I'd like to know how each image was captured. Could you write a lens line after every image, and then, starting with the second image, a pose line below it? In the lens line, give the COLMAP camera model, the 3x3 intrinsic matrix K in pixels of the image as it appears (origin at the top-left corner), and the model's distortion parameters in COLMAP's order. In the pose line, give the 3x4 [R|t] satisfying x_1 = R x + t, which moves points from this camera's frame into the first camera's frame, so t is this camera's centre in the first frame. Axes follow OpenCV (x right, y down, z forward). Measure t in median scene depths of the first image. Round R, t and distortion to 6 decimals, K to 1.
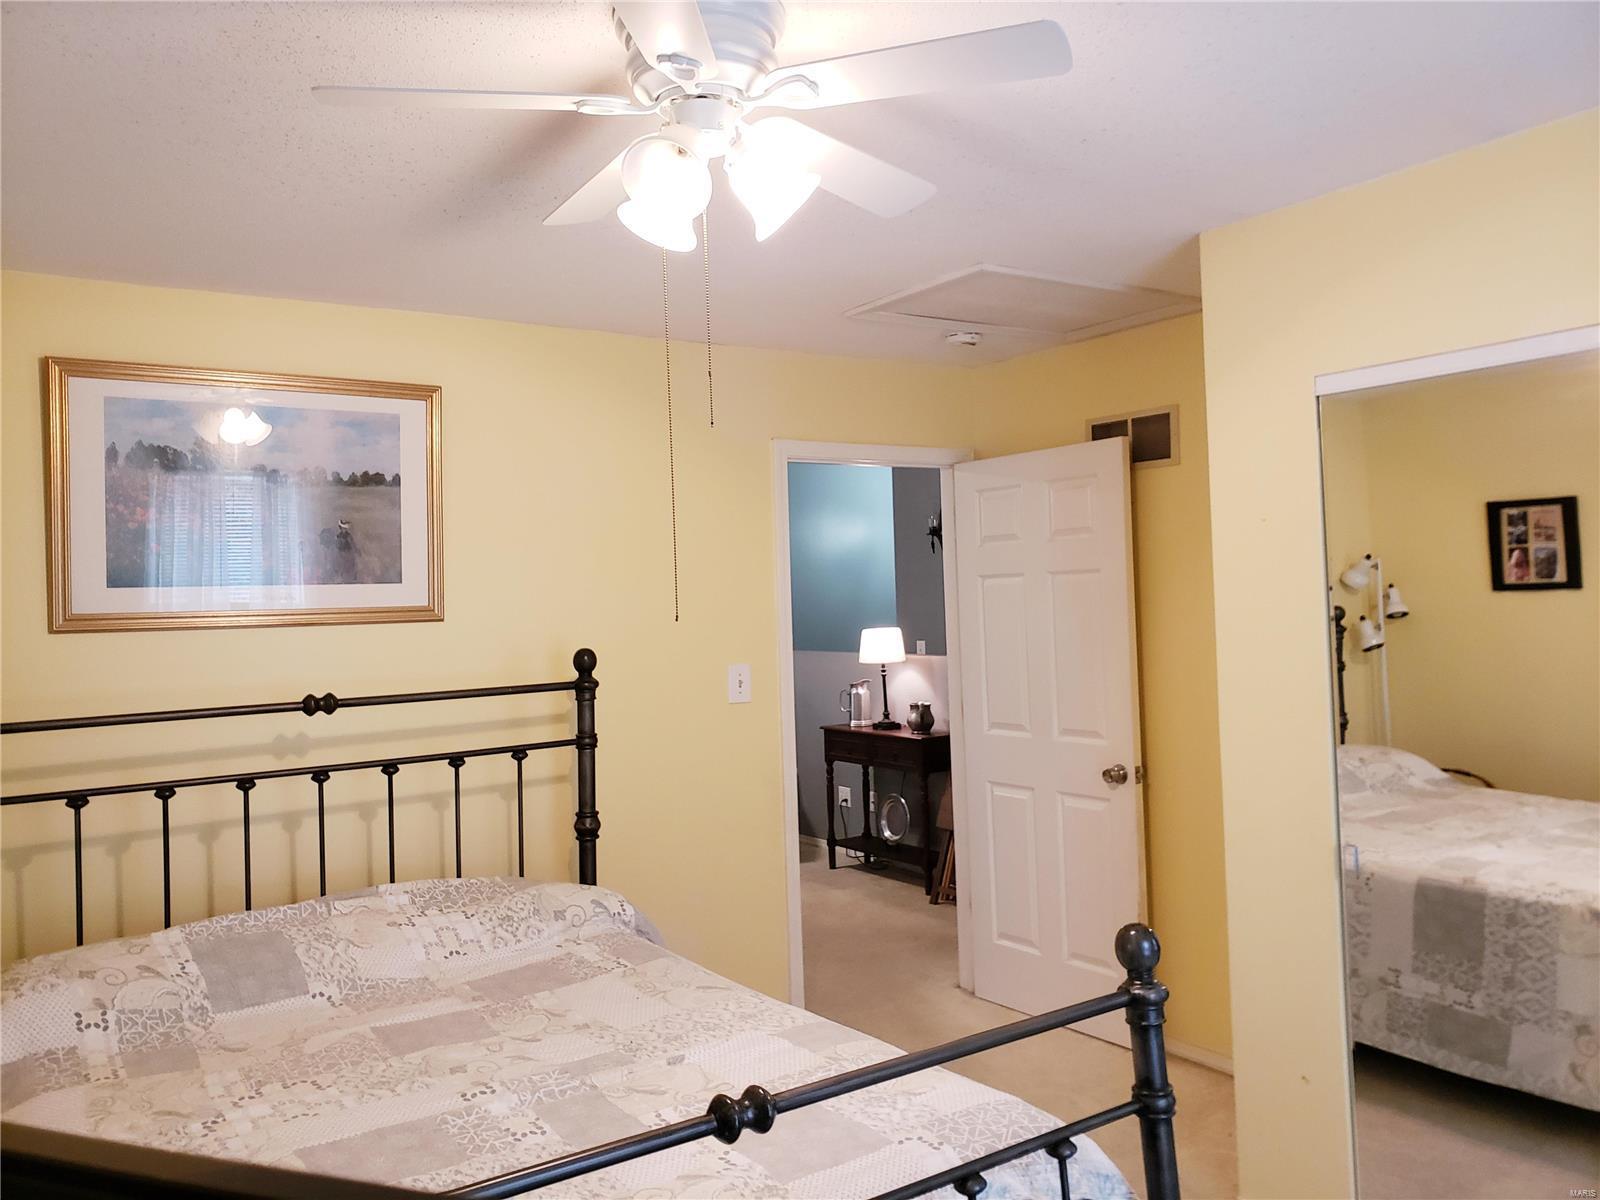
lens RADIAL K [[1235.4, 0, 805.4], [0, 1235.4, 572.9], [0, 0, 1]] dist [0.096427, -0.001146]
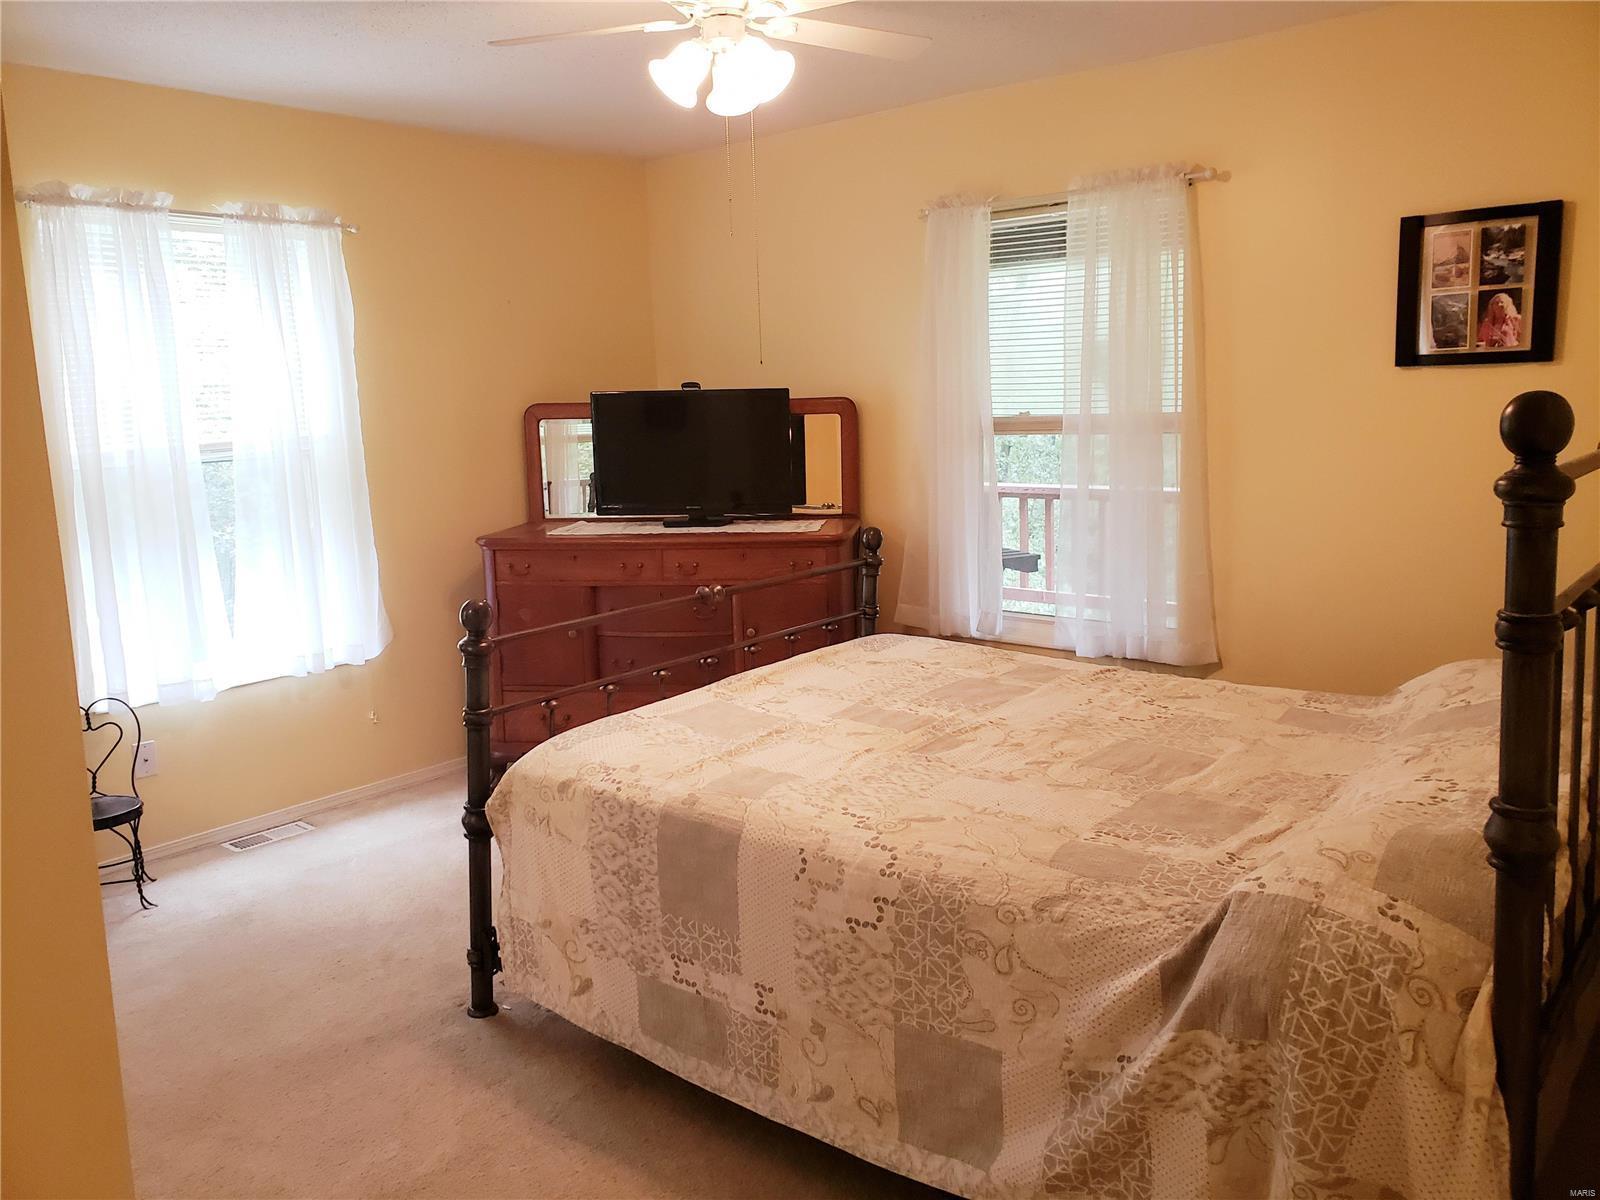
lens RADIAL K [[1235.4, 0, 805.4], [0, 1235.4, 572.9], [0, 0, 1]] dist [0.096427, -0.001146]
pose [[-0.963490, 0.097405, -0.249398, 0.193851], [0.067389, 0.989713, 0.126202, 0.075106], [0.259125, 0.104787, -0.960143, 1.846555]]
